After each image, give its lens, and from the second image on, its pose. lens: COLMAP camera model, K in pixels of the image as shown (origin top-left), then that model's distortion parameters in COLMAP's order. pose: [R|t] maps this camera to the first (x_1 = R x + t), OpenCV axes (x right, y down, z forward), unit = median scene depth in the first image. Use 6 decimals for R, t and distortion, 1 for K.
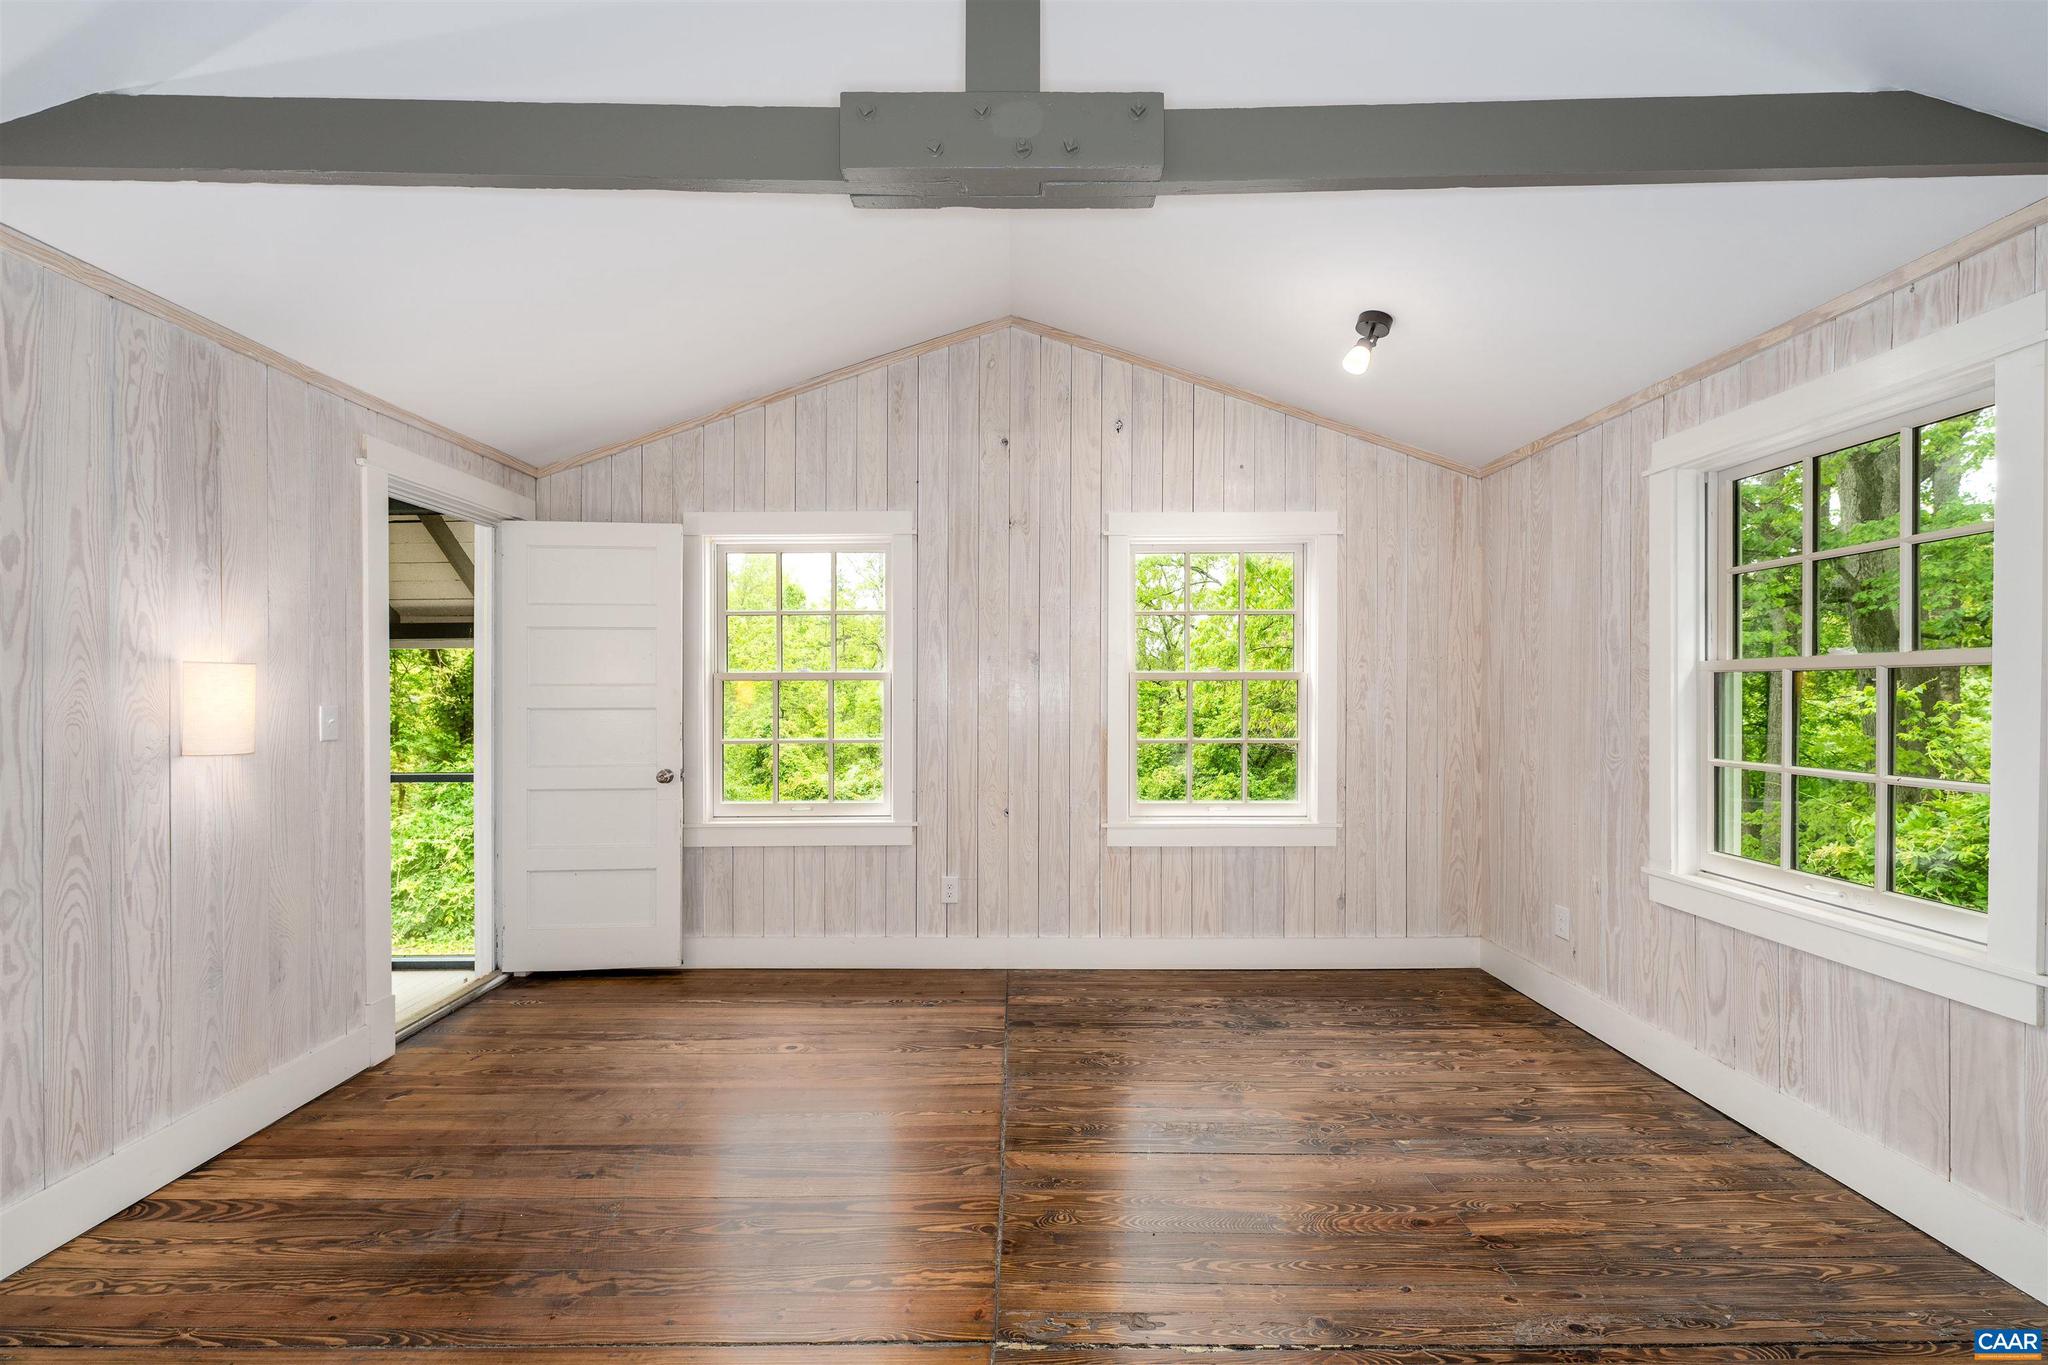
lens RADIAL K [[815.1, 0, 1019.2], [0, 815.1, 693.8], [0, 0, 1]] dist [-0.000175, -0.000583]
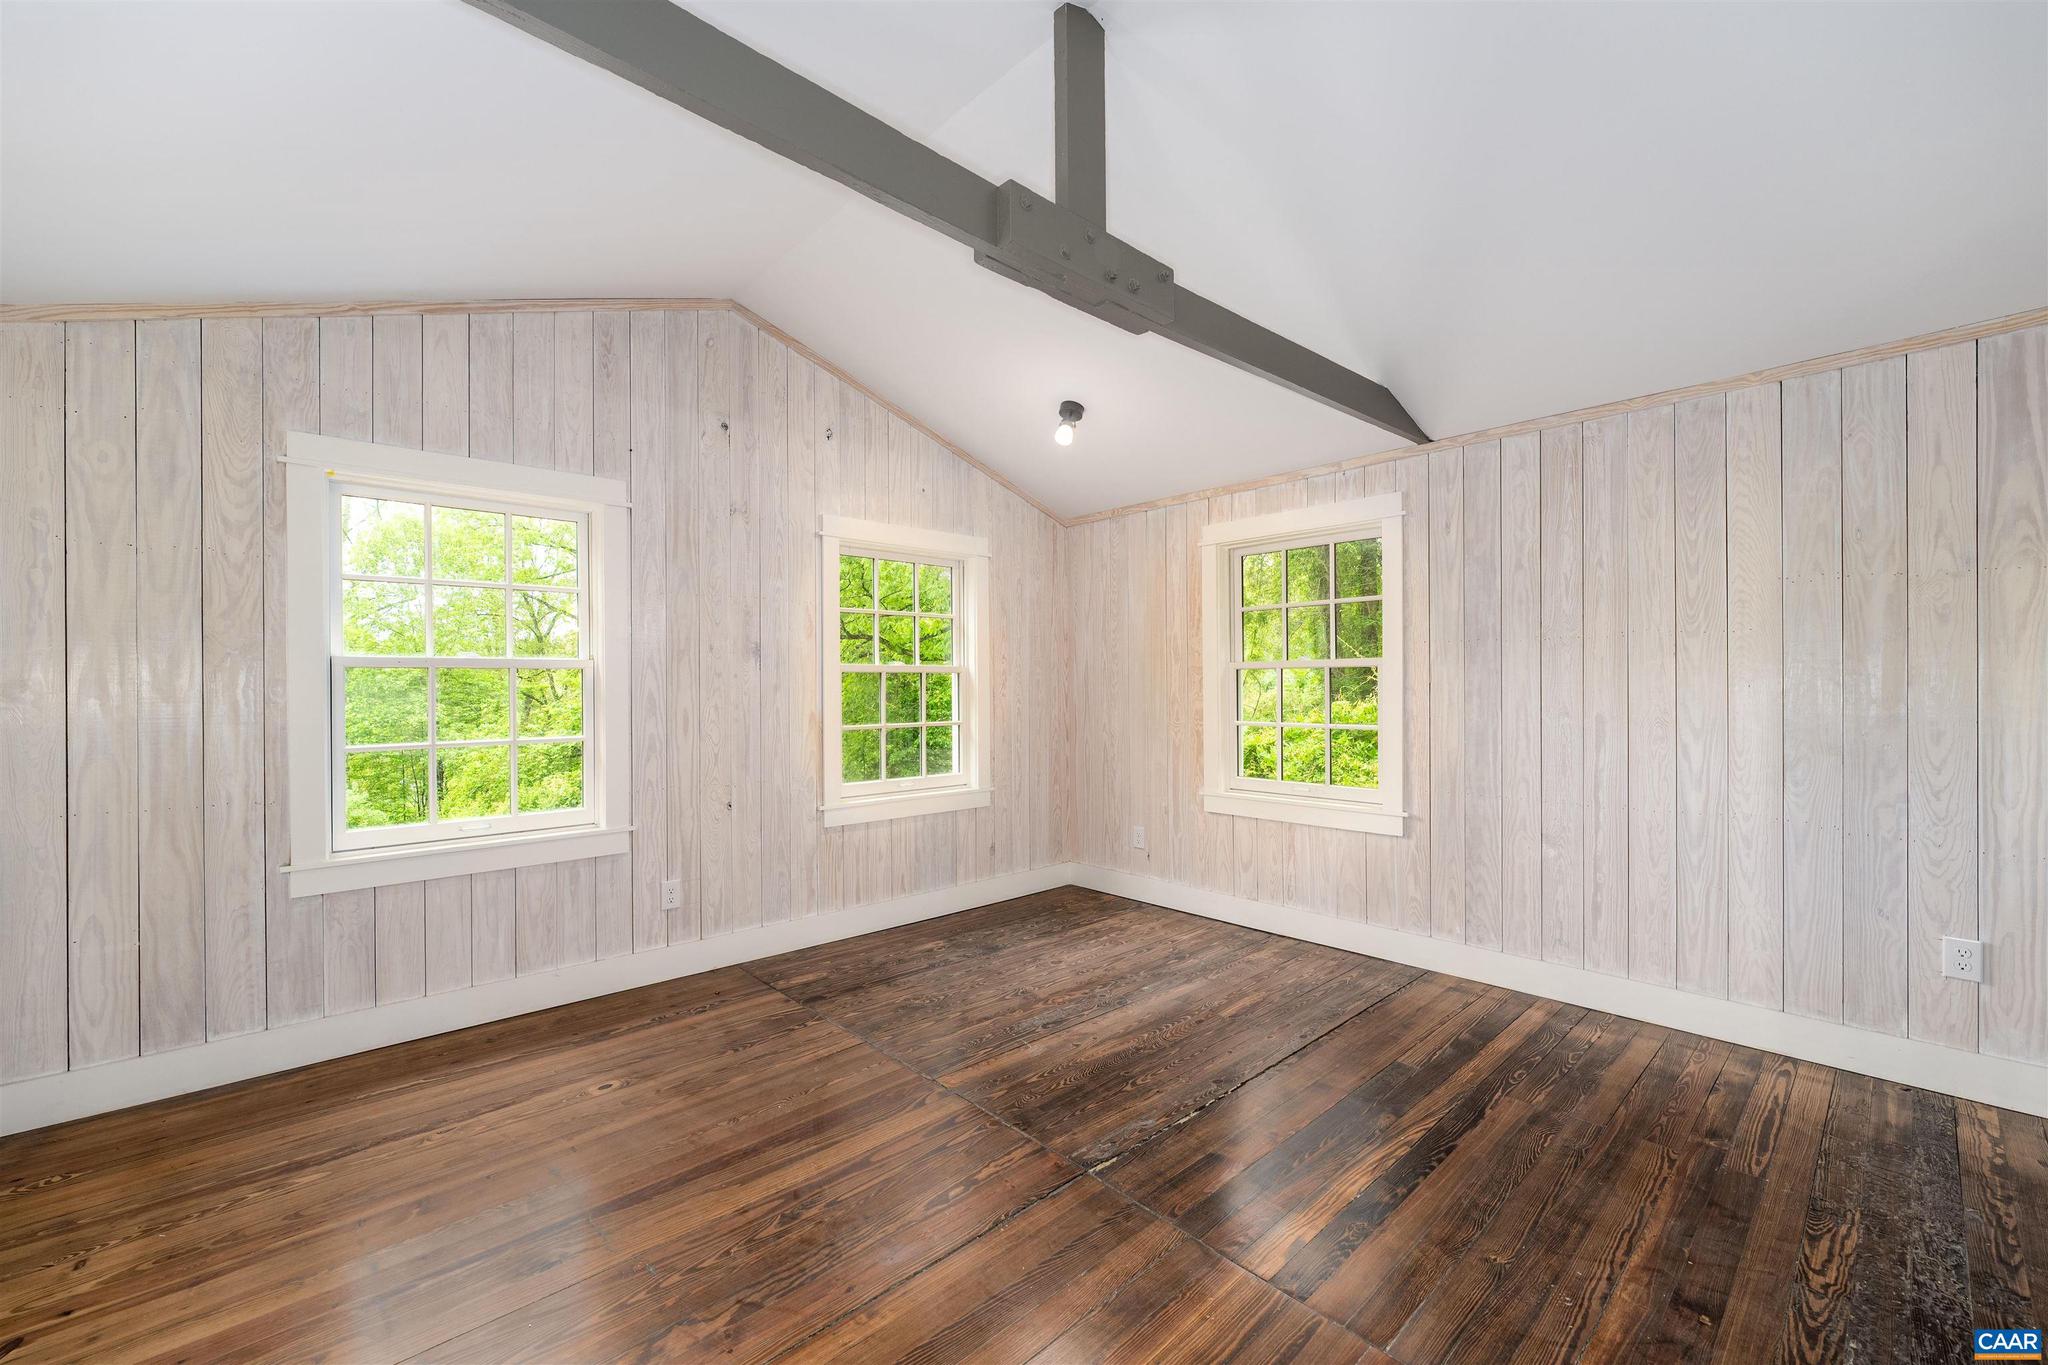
lens RADIAL K [[816.2, 0, 1020.7], [0, 816.2, 685.6], [0, 0, 1]] dist [-0.000497, -0.000240]
pose [[0.740373, -0.001581, 0.672195, -0.513357], [0.005685, 0.999976, -0.003909, 0.009390], [-0.672173, 0.006715, 0.740364, 0.048204]]
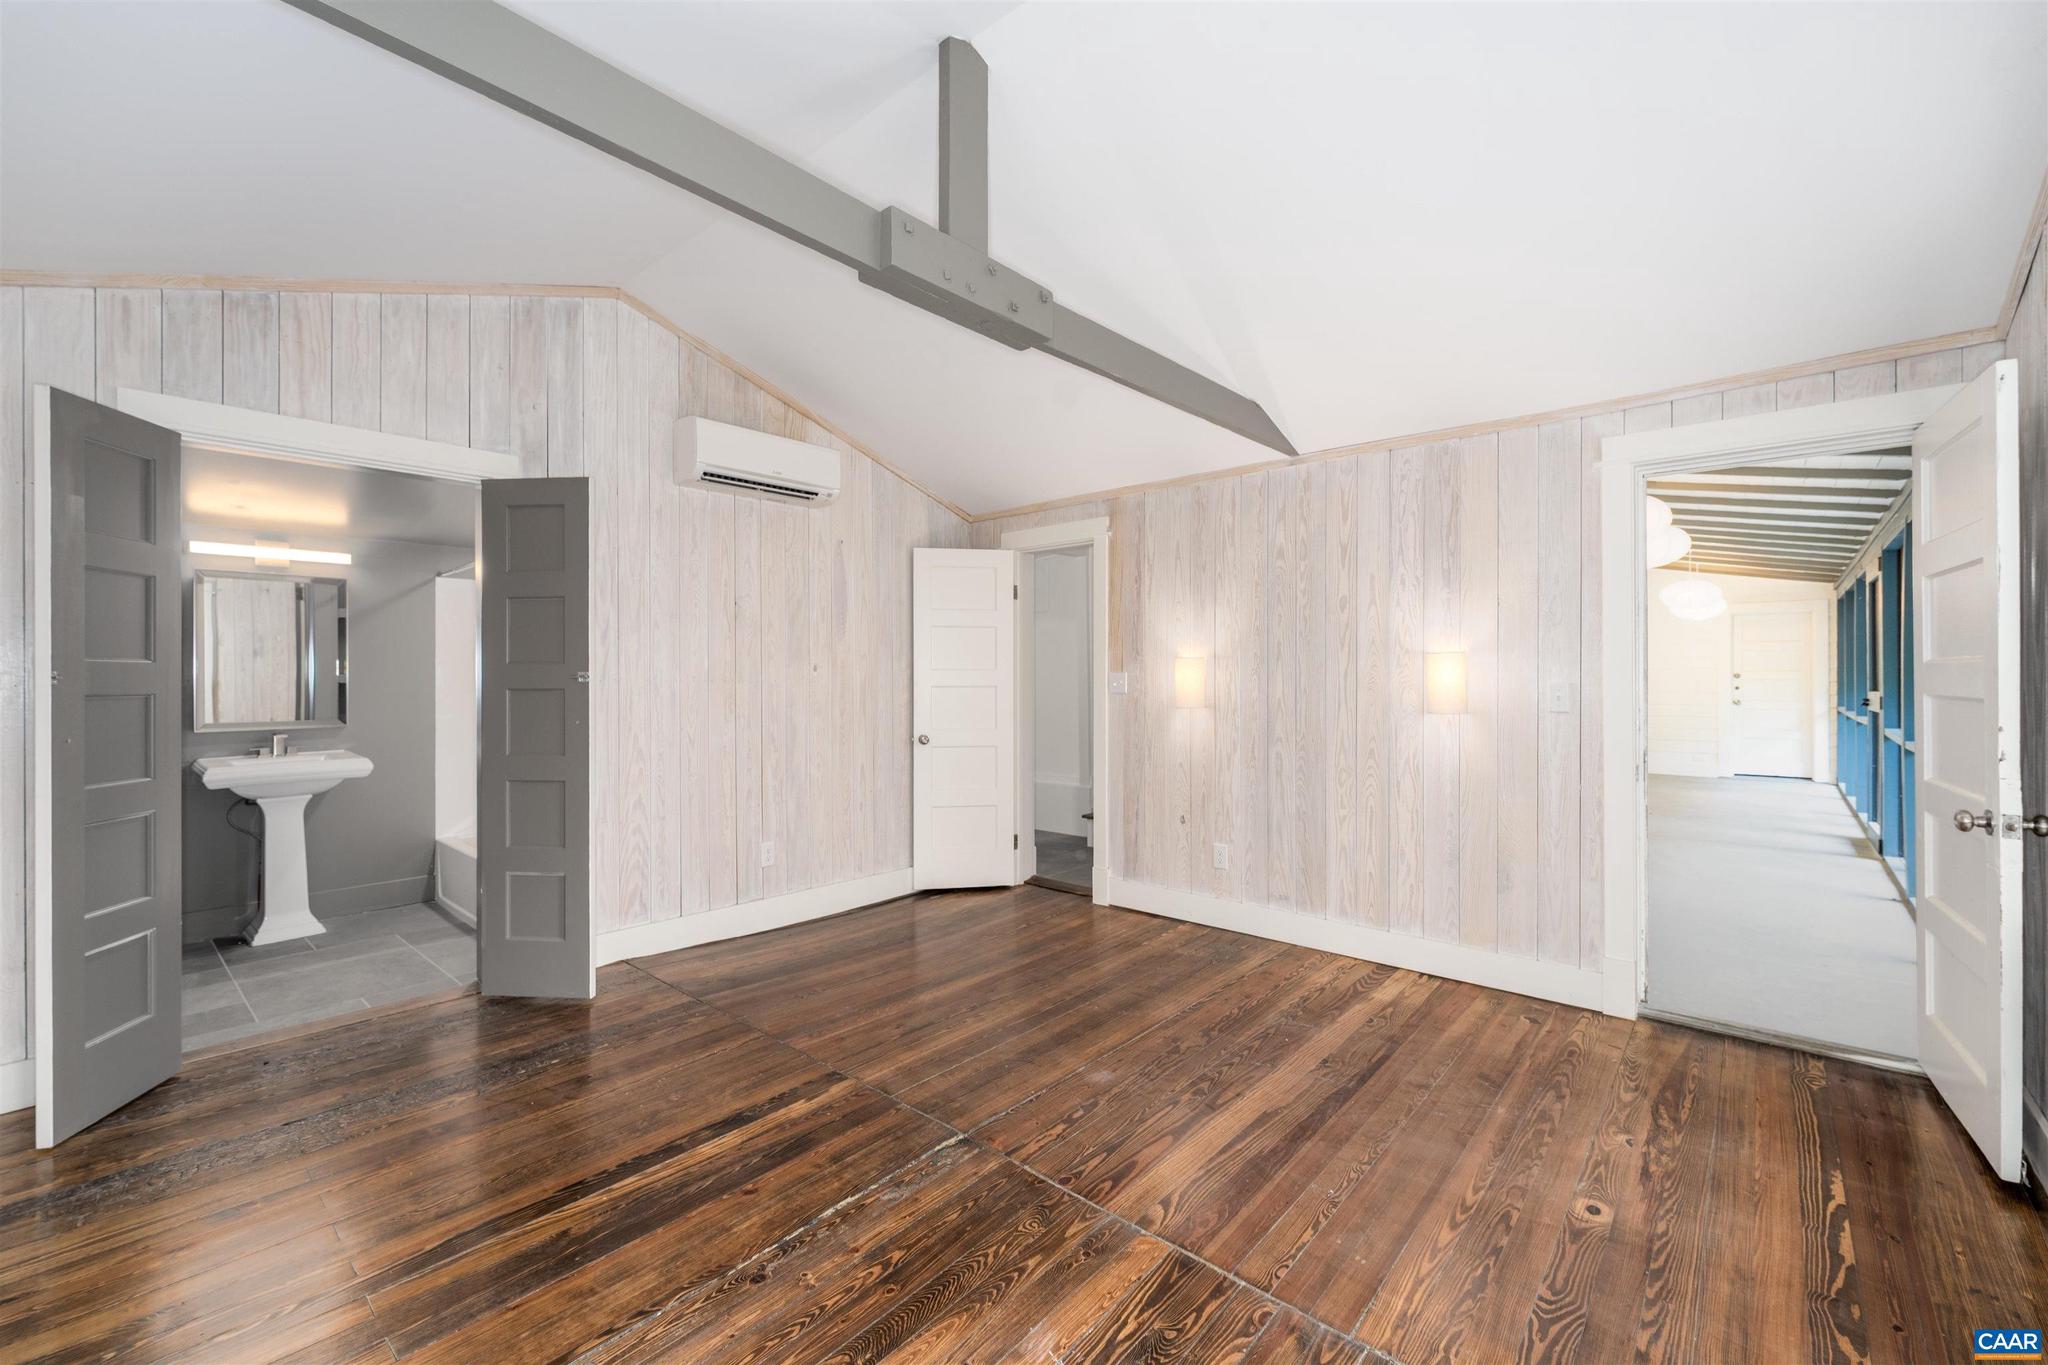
lens RADIAL K [[825.3, 0, 1025.6], [0, 825.3, 675.9], [0, 0, 1]] dist [0.000276, -0.000151]
pose [[-0.663888, 0.004866, -0.747816, 0.499814], [0.001164, 0.999984, 0.005473, -0.003082], [0.747831, 0.002763, -0.663883, 1.048896]]
